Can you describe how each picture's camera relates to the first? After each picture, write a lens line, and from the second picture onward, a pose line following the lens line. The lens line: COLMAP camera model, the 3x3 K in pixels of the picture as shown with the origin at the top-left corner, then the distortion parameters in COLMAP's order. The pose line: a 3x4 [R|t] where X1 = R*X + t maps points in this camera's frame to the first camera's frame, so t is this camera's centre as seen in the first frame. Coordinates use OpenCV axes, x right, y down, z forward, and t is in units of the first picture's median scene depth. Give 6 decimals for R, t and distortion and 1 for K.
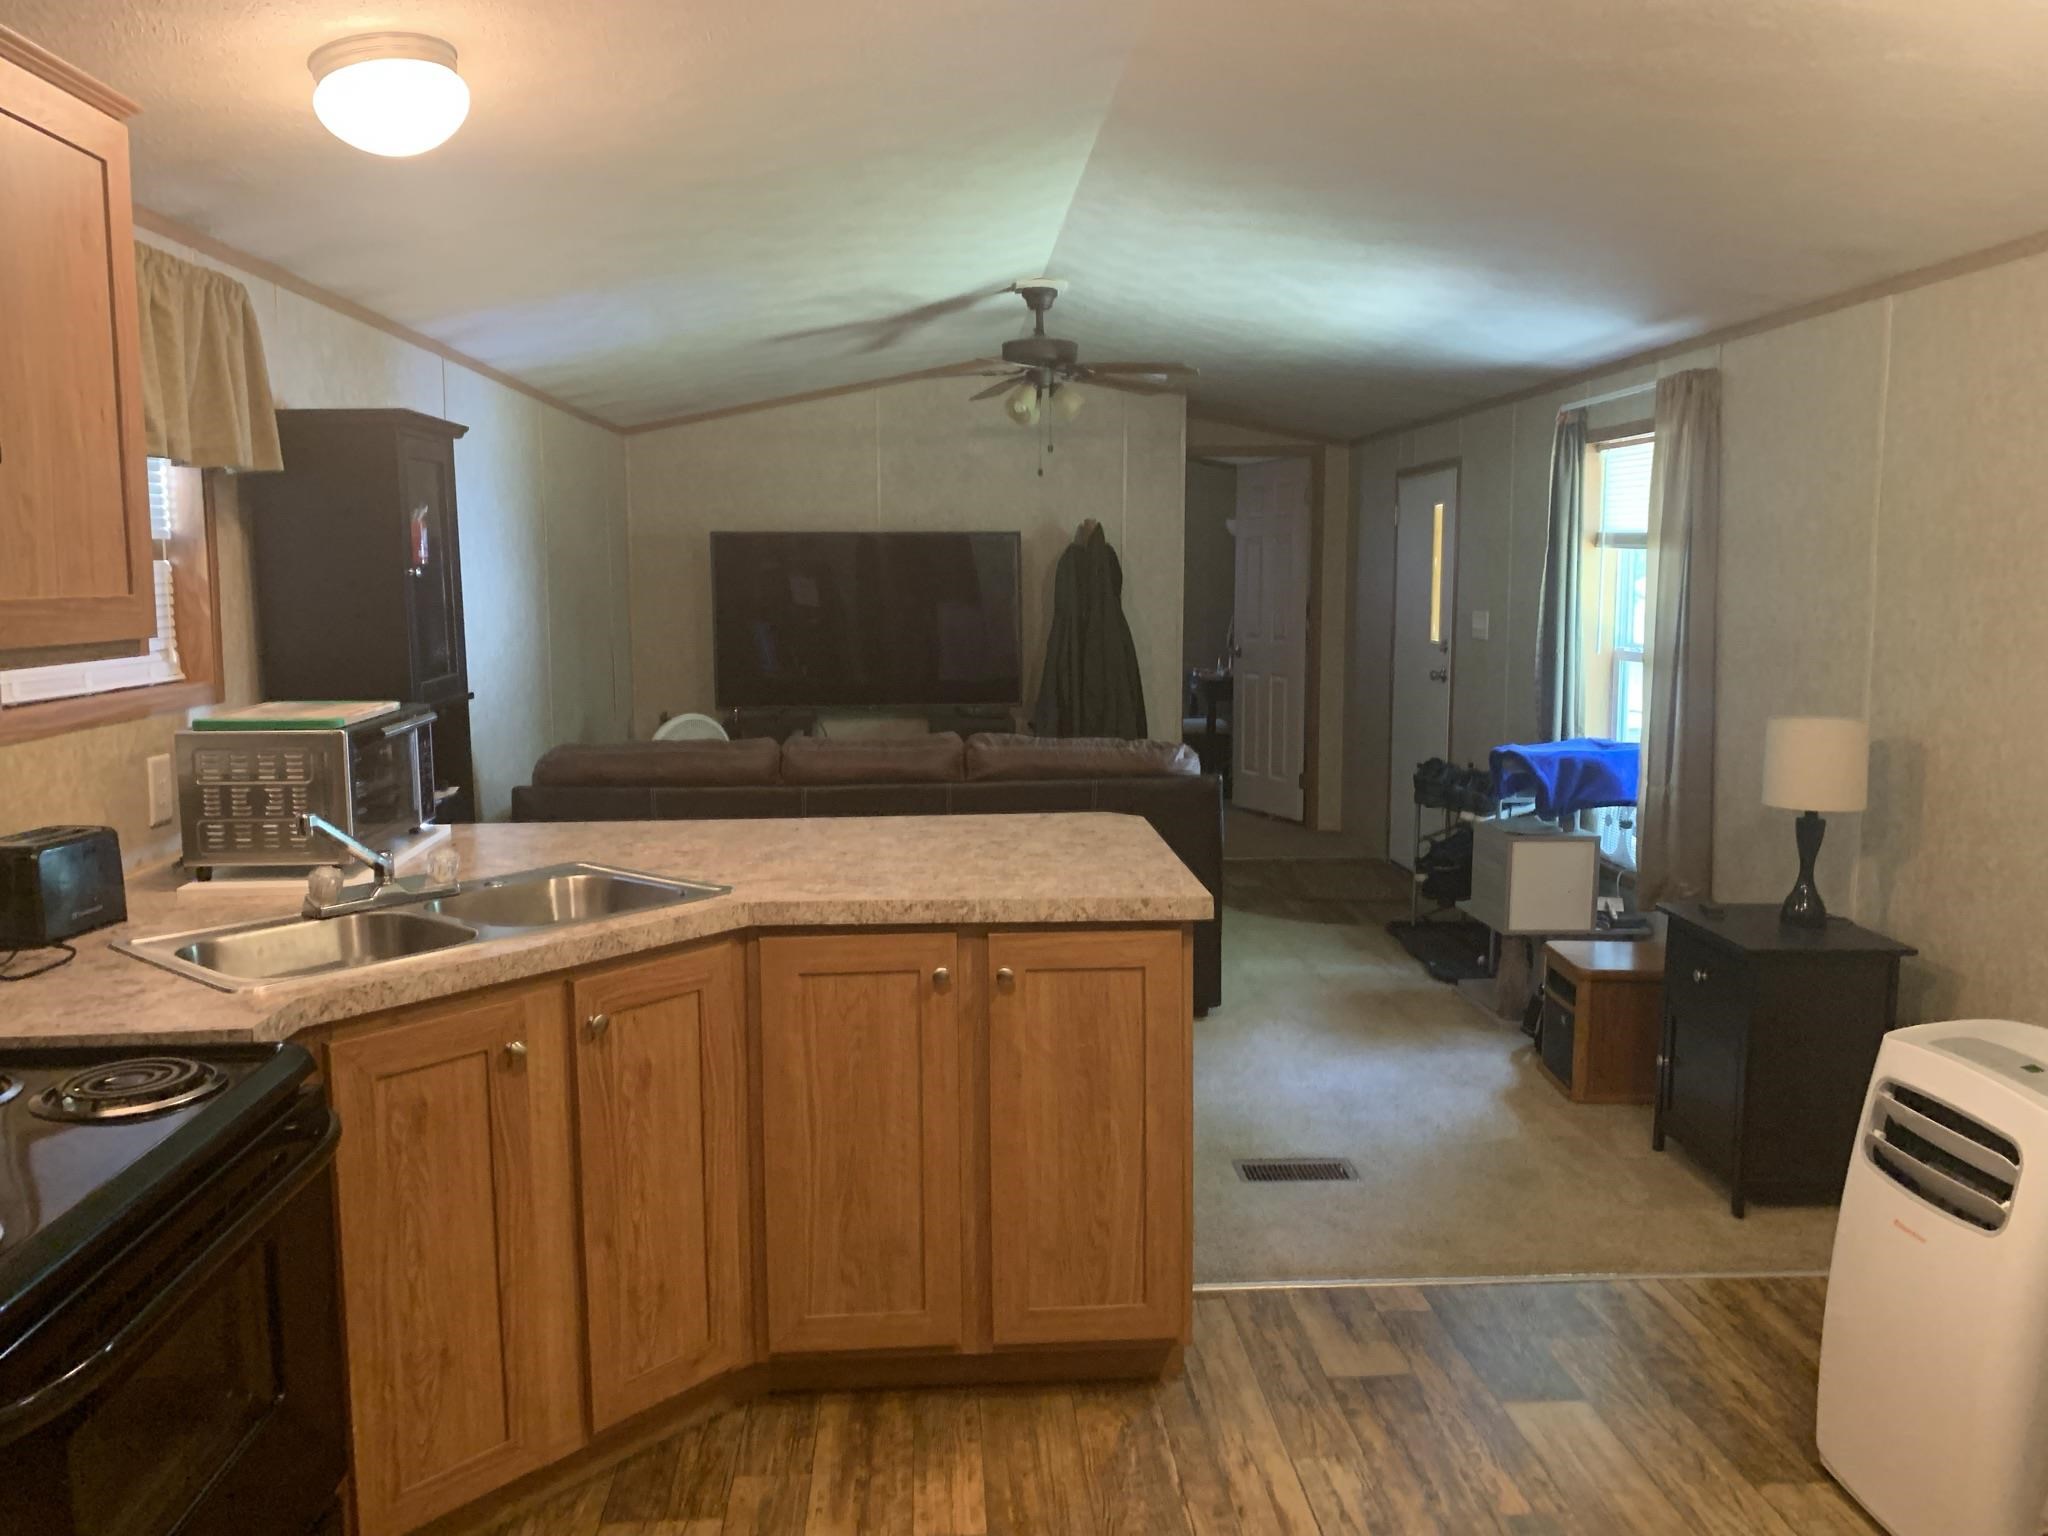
lens RADIAL K [[1571.4, 0, 1017.3], [0, 1571.4, 762.0], [0, 0, 1]] dist [0.033299, -0.030535]
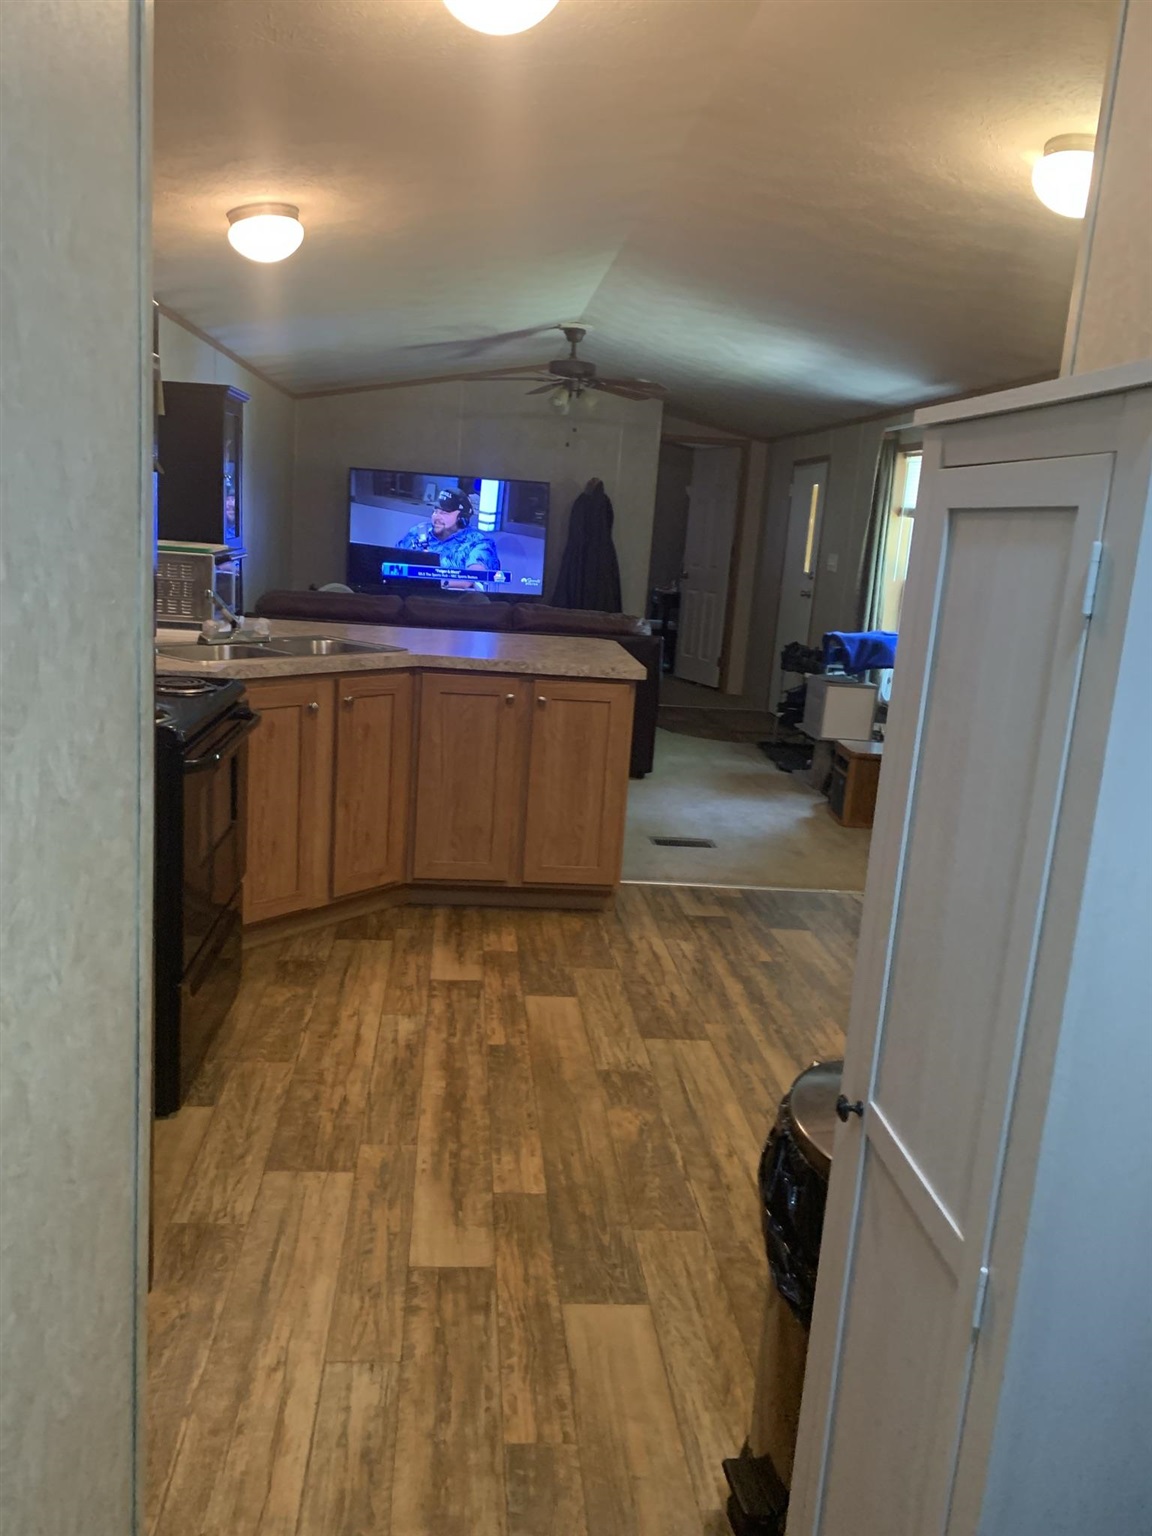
lens RADIAL K [[1178.5, 0, 548.3], [0, 1178.5, 766.0], [0, 0, 1]] dist [0.033299, -0.030535]
pose [[0.997353, 0.067368, 0.027375, -0.024556], [-0.069474, 0.993945, 0.085128, 0.063043], [-0.021475, -0.086804, 0.995994, -0.362700]]
